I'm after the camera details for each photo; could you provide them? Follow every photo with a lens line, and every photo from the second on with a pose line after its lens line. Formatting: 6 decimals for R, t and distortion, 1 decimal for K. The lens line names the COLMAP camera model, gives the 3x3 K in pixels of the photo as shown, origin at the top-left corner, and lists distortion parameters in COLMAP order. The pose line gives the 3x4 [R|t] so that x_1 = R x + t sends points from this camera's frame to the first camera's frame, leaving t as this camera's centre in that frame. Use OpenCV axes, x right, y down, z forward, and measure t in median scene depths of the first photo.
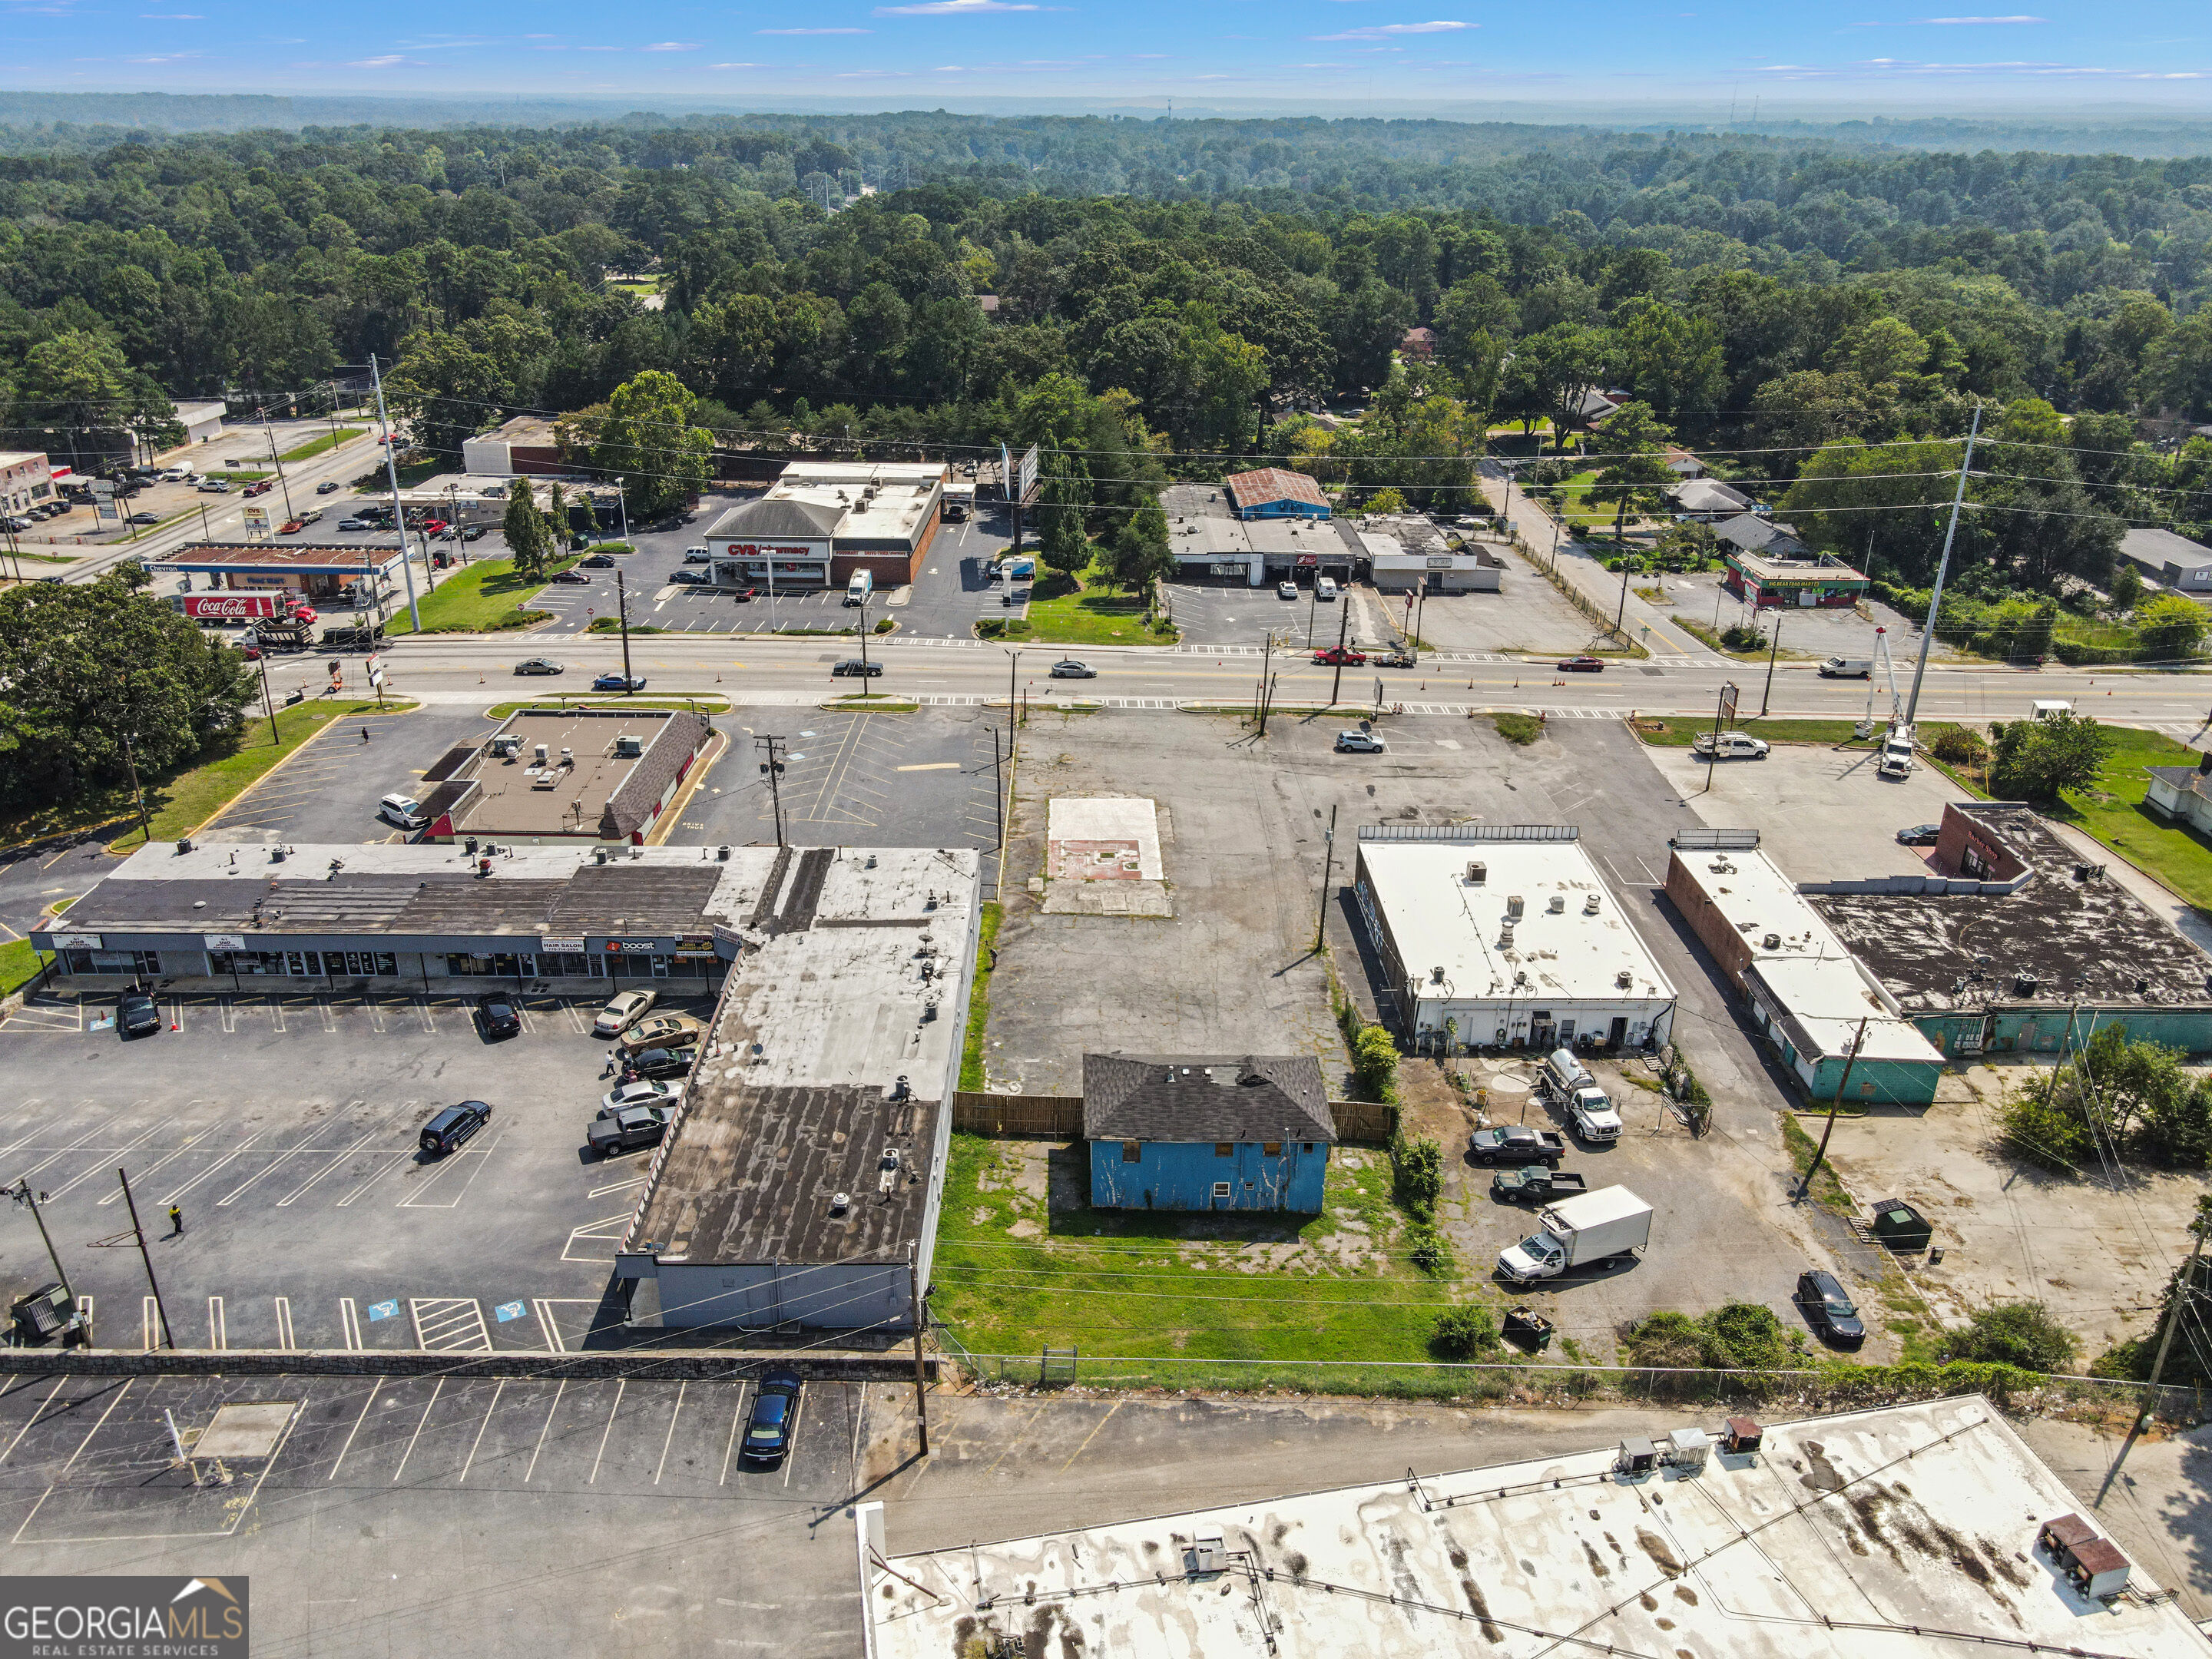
lens RADIAL K [[1624.2, 0, 1096.1], [0, 1624.2, 821.9], [0, 0, 1]] dist [-0.007061, 0.043500]
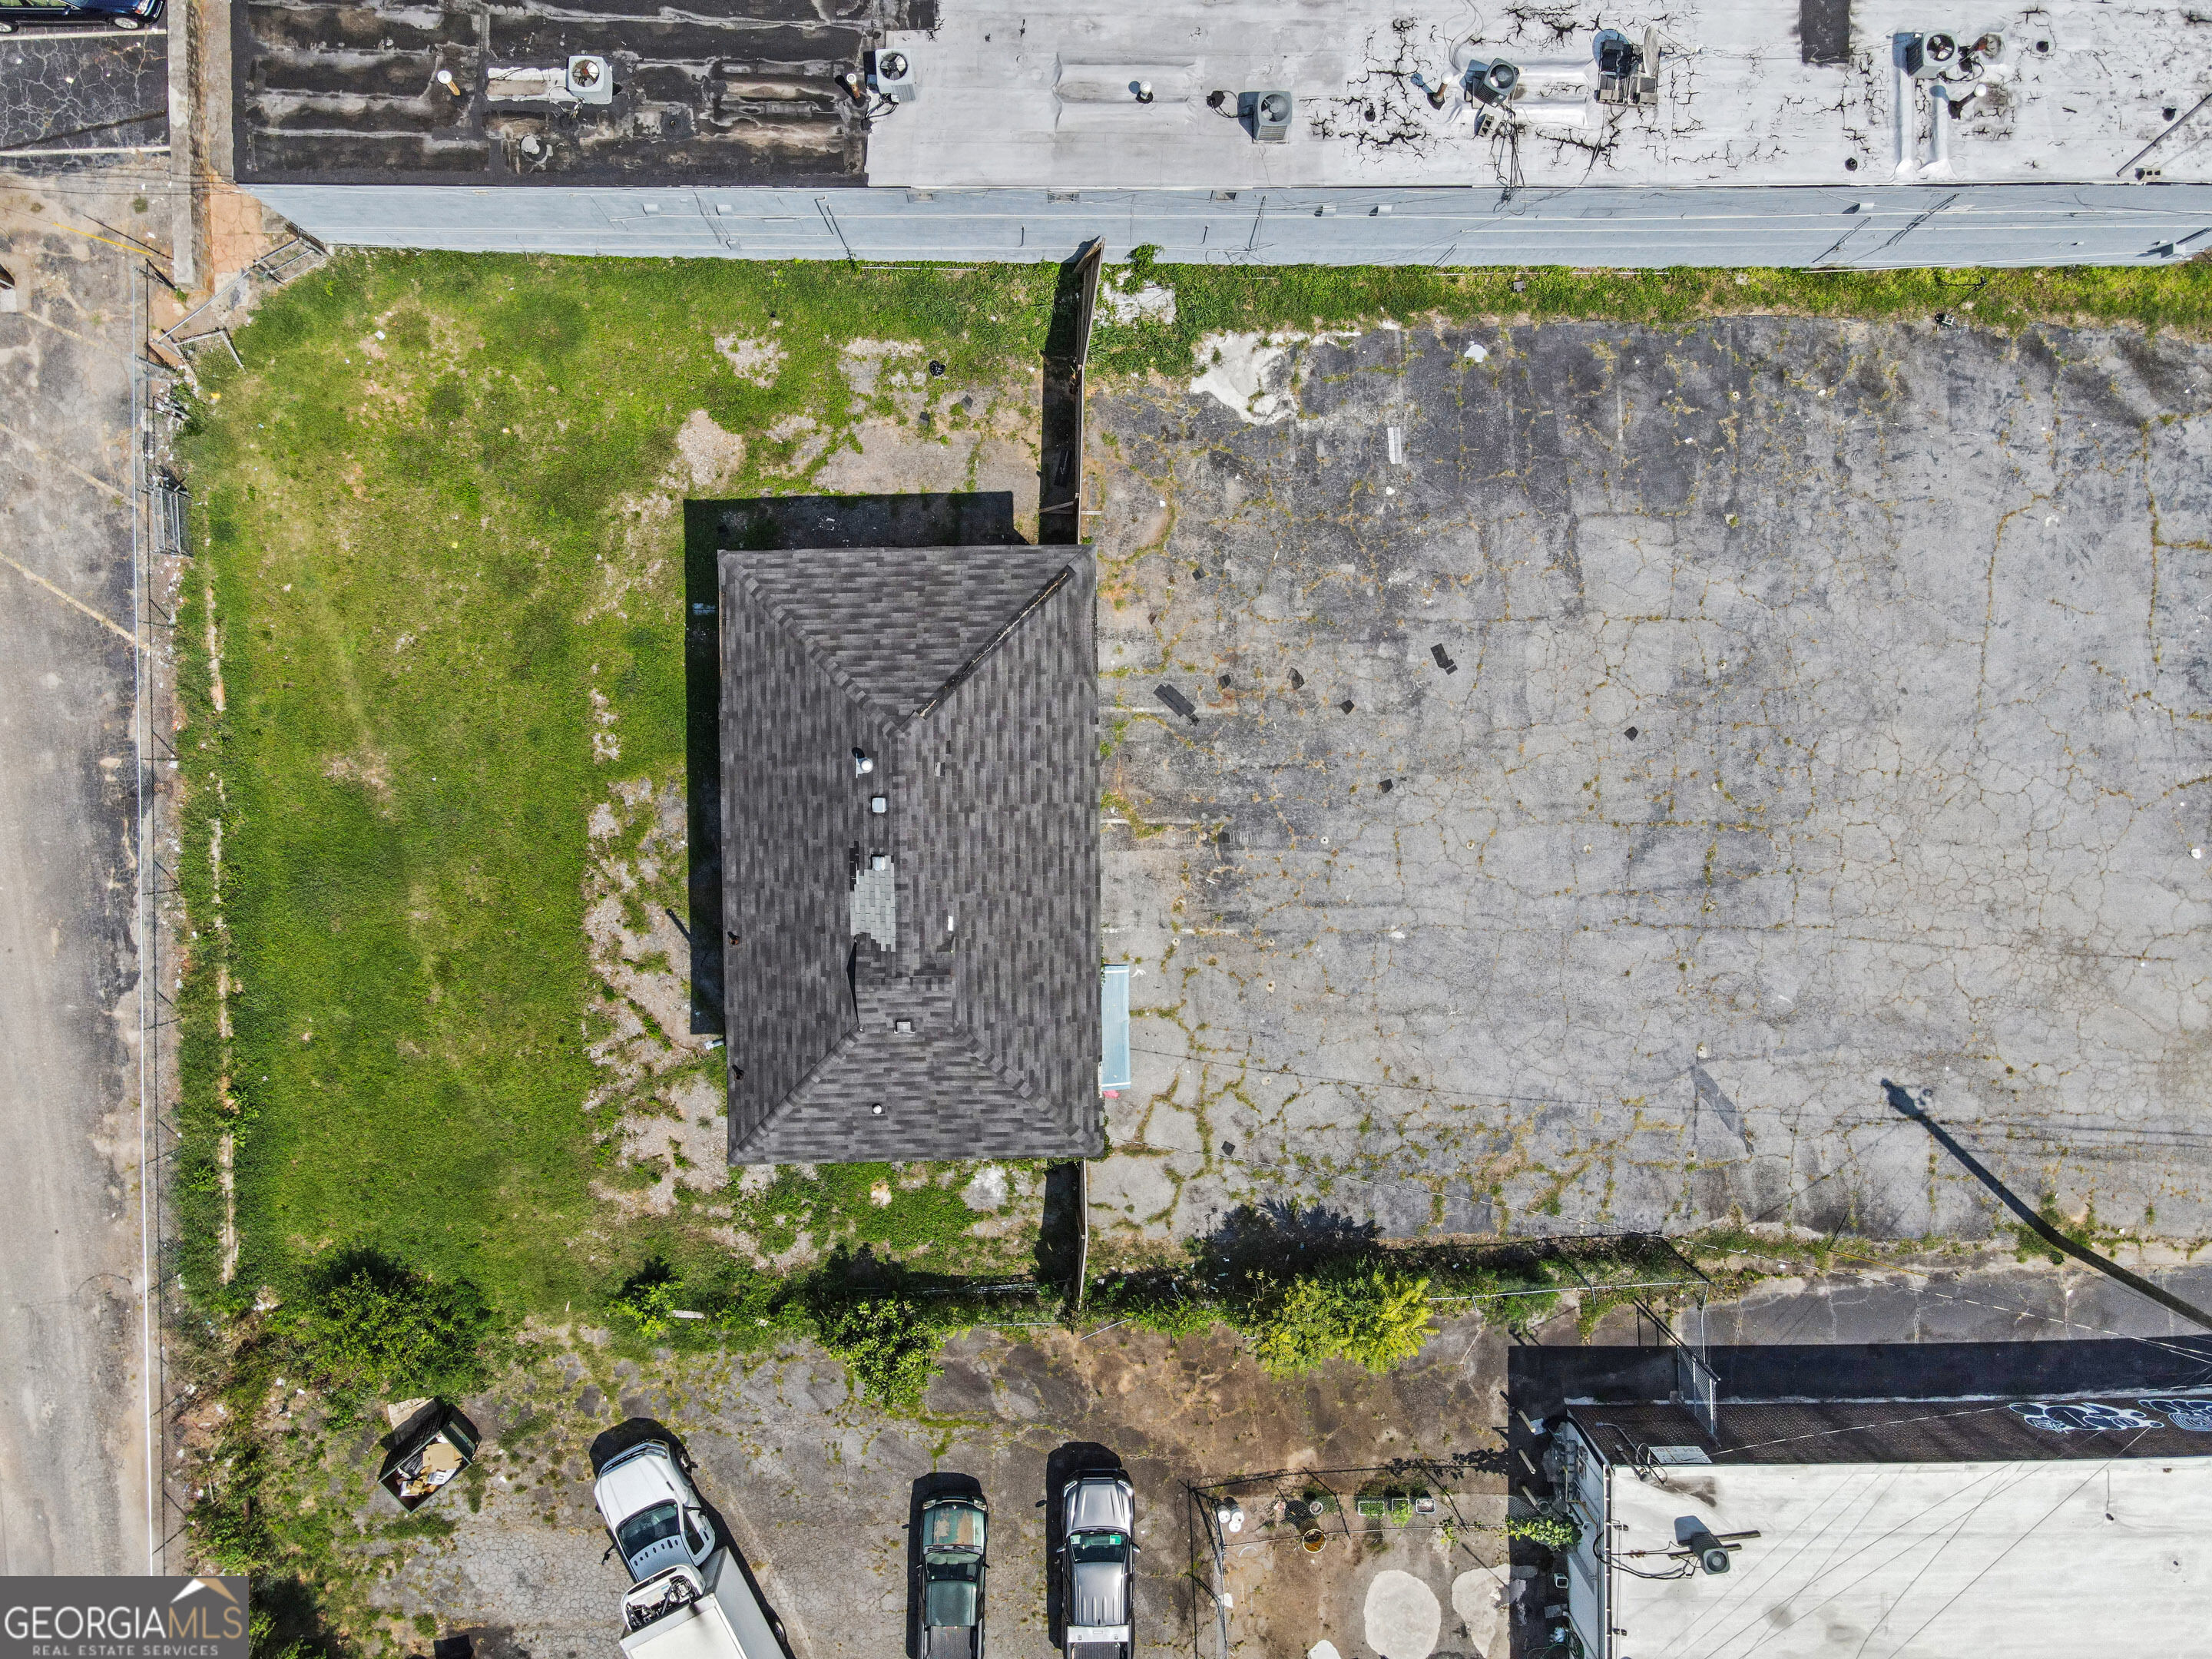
lens RADIAL K [[1624.2, 0, 1096.1], [0, 1624.2, 821.9], [0, 0, 1]] dist [-0.007061, 0.043500]
pose [[0.002028, 0.999947, 0.010098, 0.047661], [-0.419102, -0.008319, 0.907901, -0.179947], [0.907937, -0.006073, 0.419063, 0.748809]]
